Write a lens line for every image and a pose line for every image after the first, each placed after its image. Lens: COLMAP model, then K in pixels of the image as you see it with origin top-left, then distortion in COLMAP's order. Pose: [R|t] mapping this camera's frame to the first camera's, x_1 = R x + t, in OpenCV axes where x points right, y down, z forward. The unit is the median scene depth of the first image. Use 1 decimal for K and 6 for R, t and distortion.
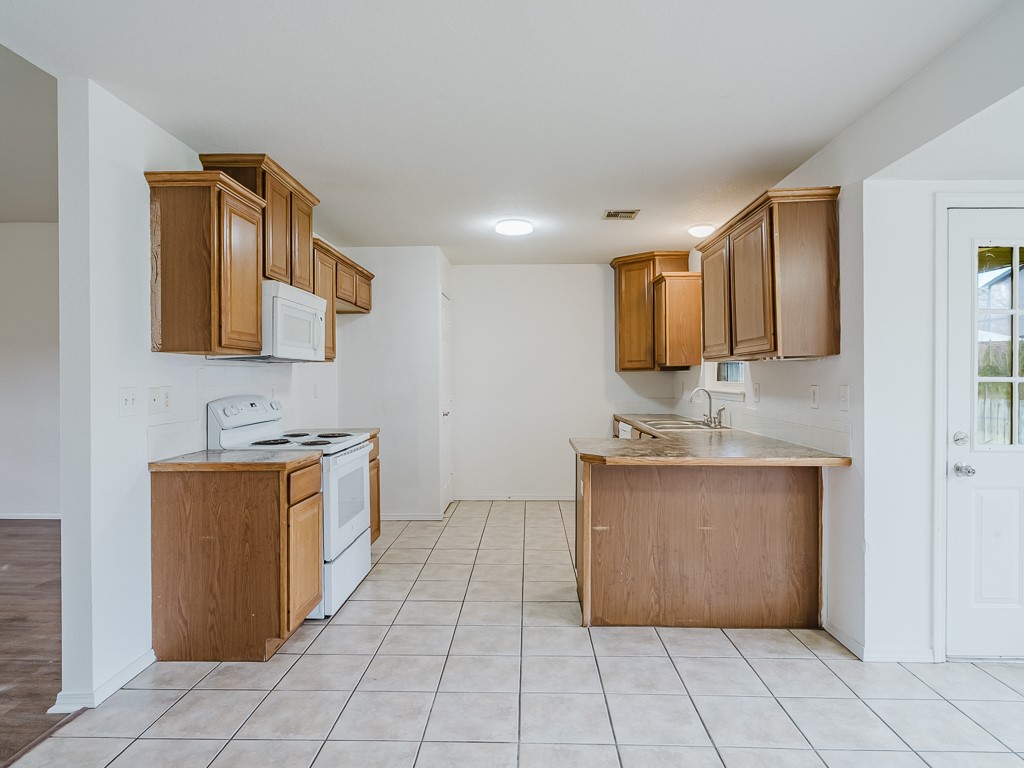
lens RADIAL K [[601.6, 0, 511.4], [0, 601.6, 381.1], [0, 0, 1]] dist [-0.006127, -0.001802]
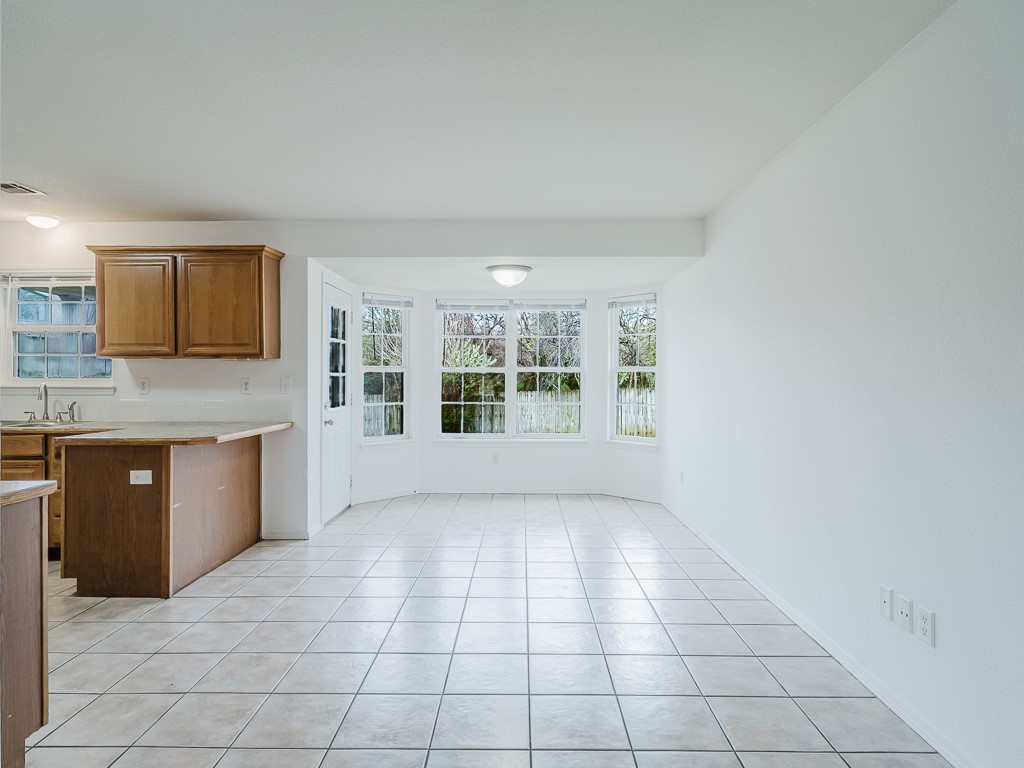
lens RADIAL K [[601.6, 0, 511.4], [0, 601.6, 381.1], [0, 0, 1]] dist [-0.006127, -0.001802]
pose [[-0.018248, -0.005242, 0.999820, -1.029452], [0.005427, 0.999971, 0.005342, 0.010020], [-0.999819, 0.005523, -0.018219, 0.410604]]
